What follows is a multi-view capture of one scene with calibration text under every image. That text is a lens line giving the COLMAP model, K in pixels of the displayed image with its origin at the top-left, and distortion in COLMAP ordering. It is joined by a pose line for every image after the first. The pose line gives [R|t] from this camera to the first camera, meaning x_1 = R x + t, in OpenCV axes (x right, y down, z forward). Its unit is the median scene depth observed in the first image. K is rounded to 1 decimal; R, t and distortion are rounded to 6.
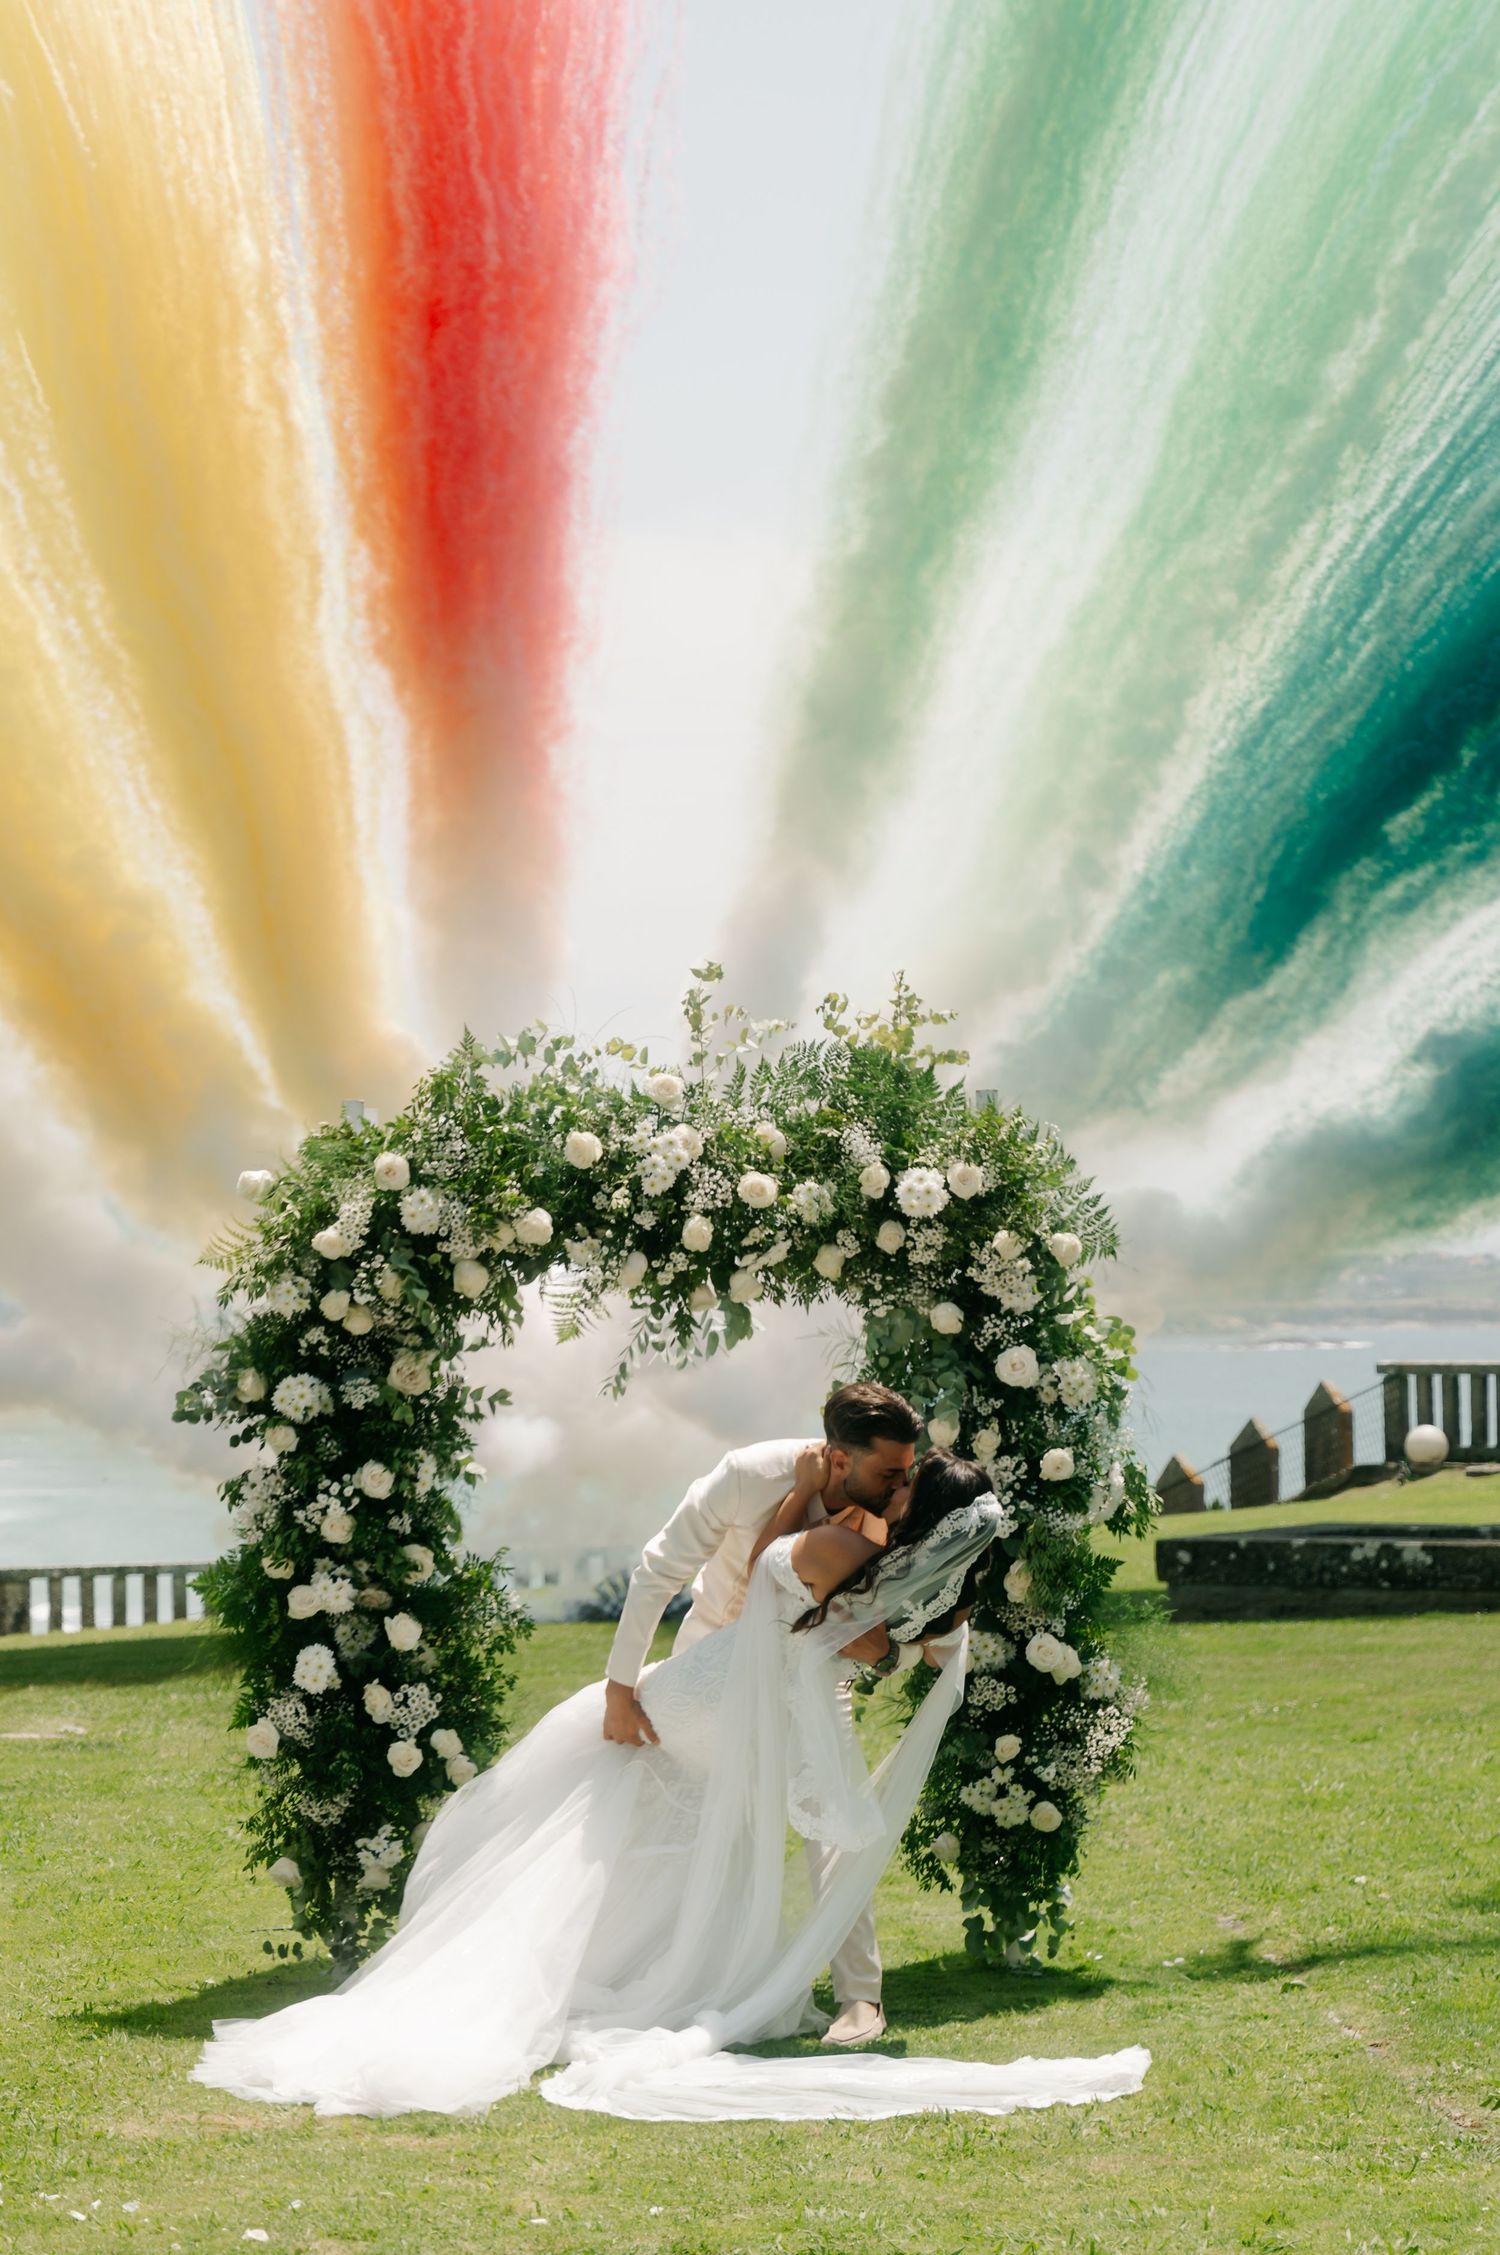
lens RADIAL K [[4071.0, 0, 750.0], [0, 4071.0, 1127.5], [0, 0, 1]] dist [0.366014, -0.020055]
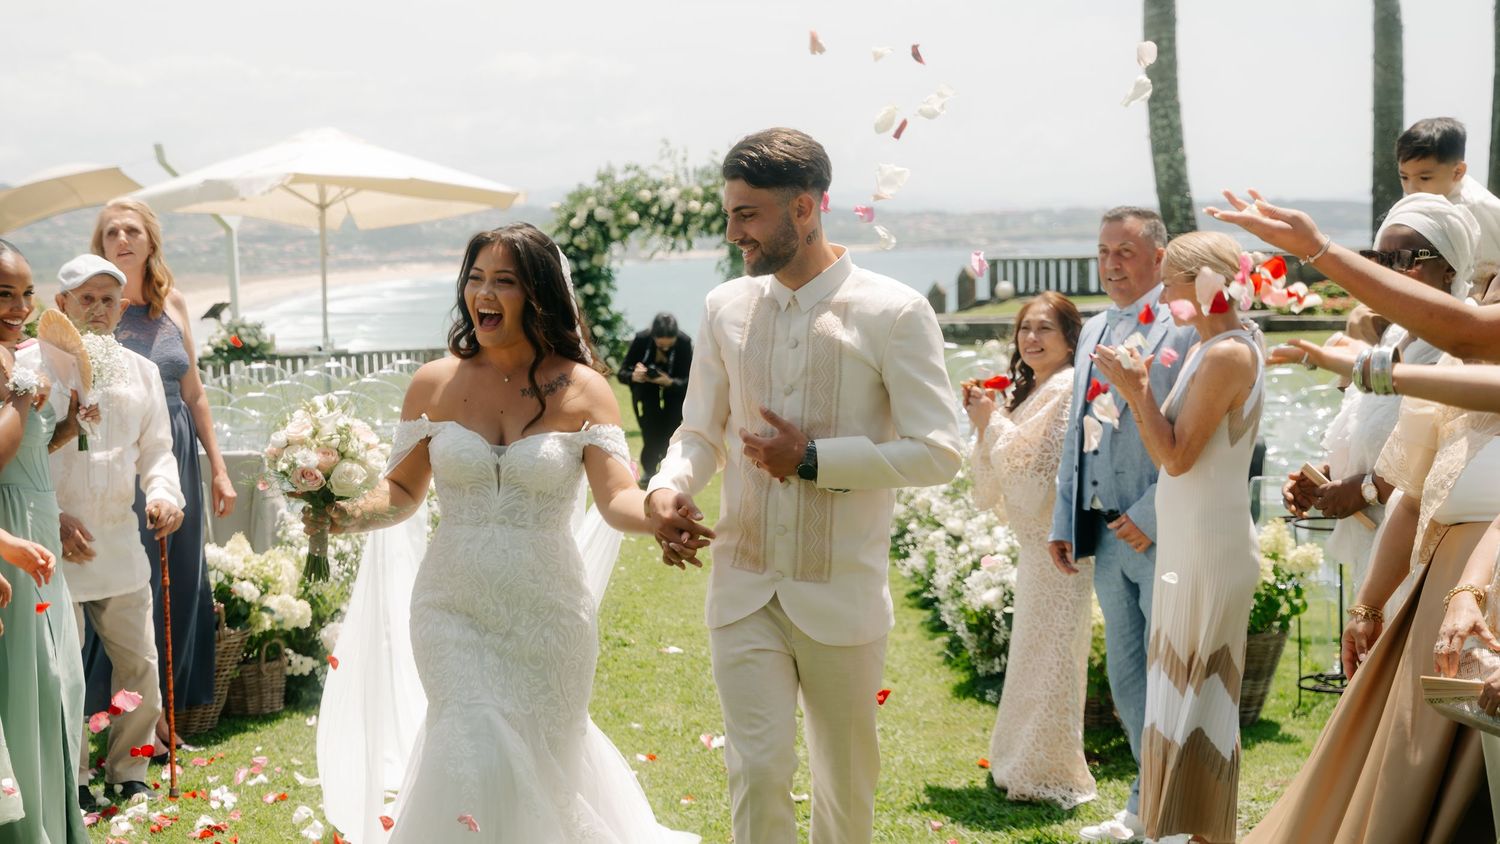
lens RADIAL K [[2383.2, 0, 717.5], [0, 2383.2, 422.6], [0, 0, 1]] dist [0.003633, 0.007683]
pose [[0.999500, -0.014613, -0.028042, 0.077852], [0.017865, 0.992674, 0.119492, -0.045765], [0.026090, -0.119933, 0.992439, -1.091166]]
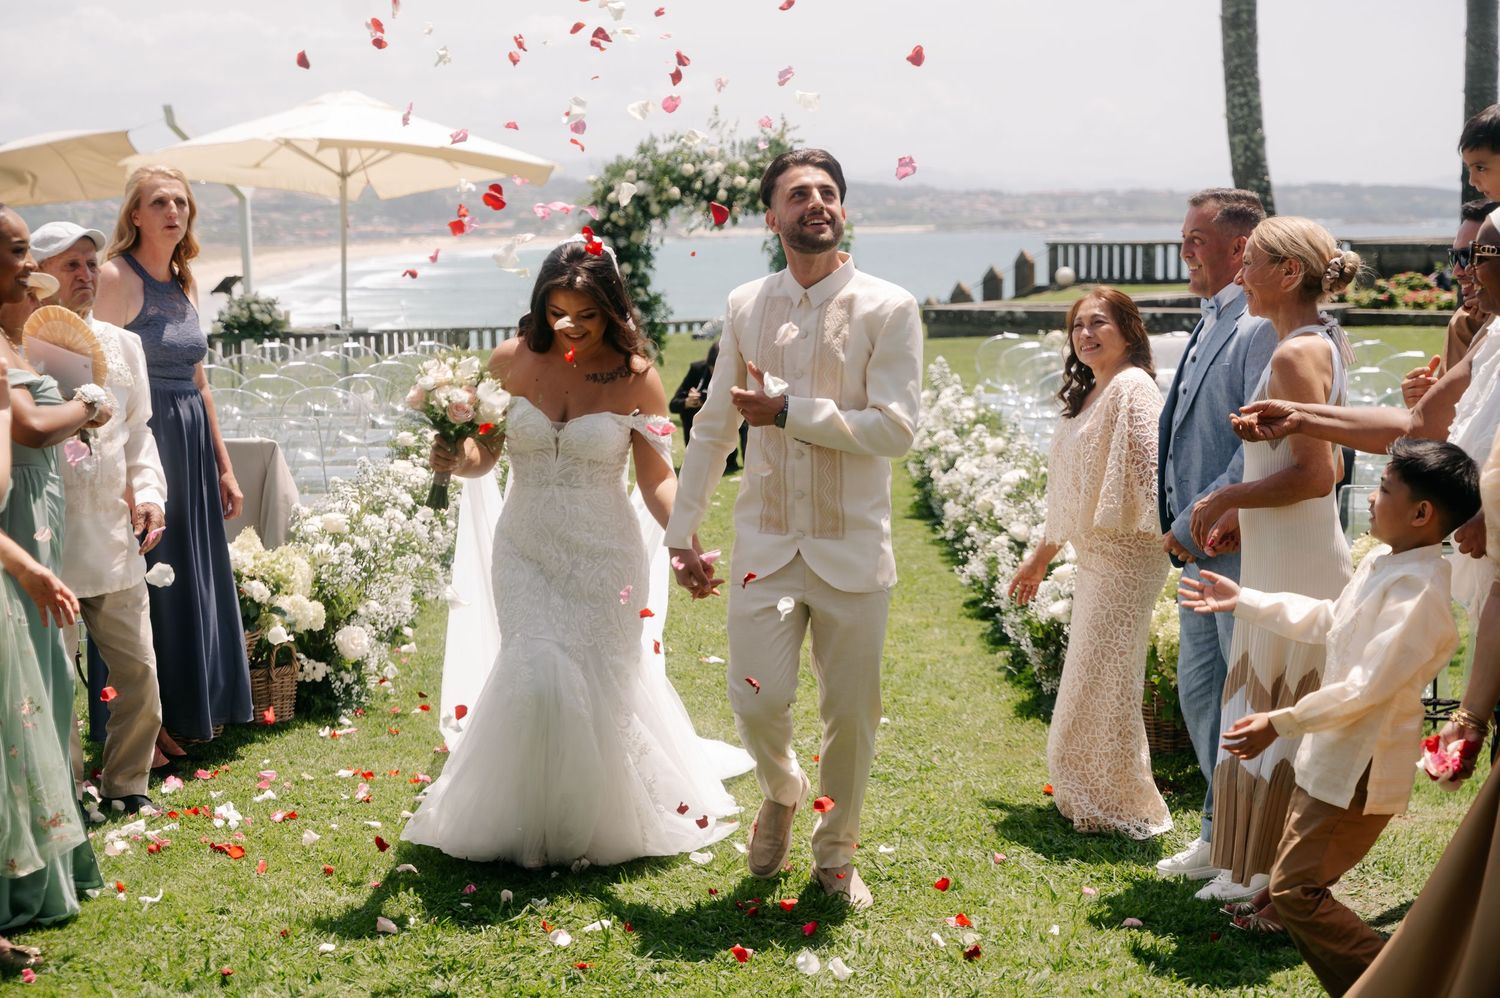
lens RADIAL K [[2514.0, 0, 751.0], [0, 2514.0, 415.9], [0, 0, 1]] dist [0.000177, 0.005558]
pose [[0.999586, 0.002649, -0.028660, 0.070254], [0.000869, 0.992523, 0.122059, -0.045765], [0.028769, -0.122033, 0.992109, -1.063723]]
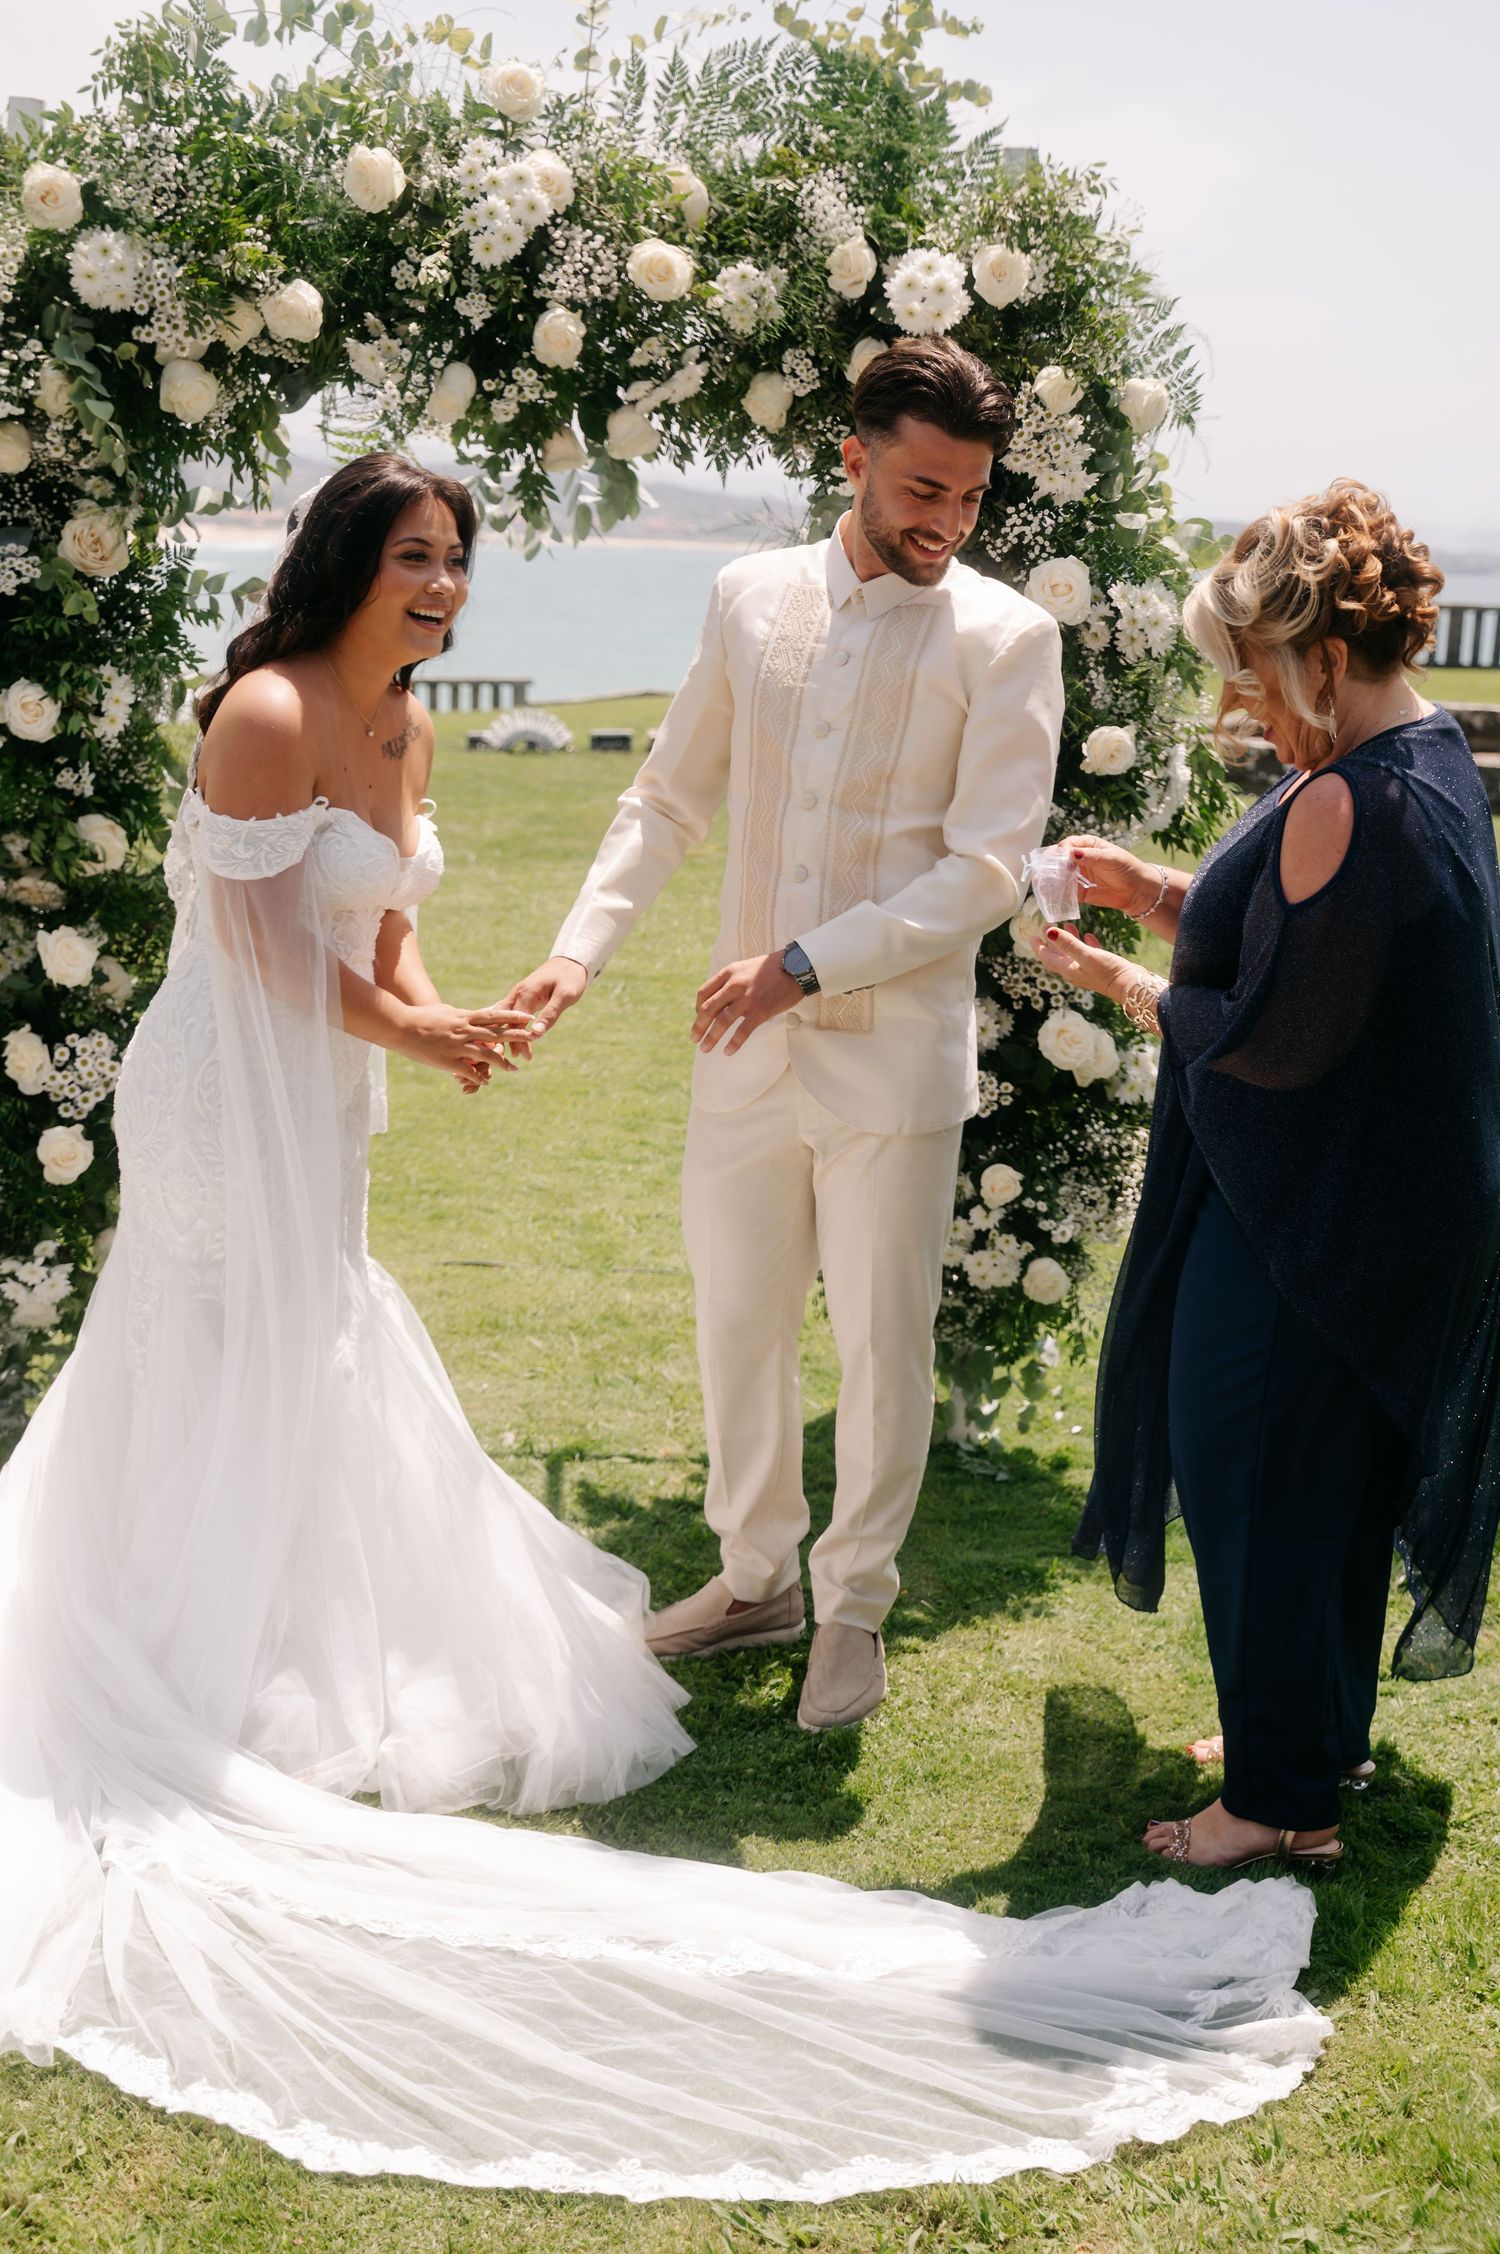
lens RADIAL K [[2422.9, 0, 750.0], [0, 2422.9, 1127.0], [0, 0, 1]] dist [-0.020700, -0.010388]
pose [[0.996766, 0.046351, 0.065647, -0.002536], [-0.063190, 0.956765, 0.283916, 0.034377], [-0.049649, -0.287145, 0.956599, 0.612235]]
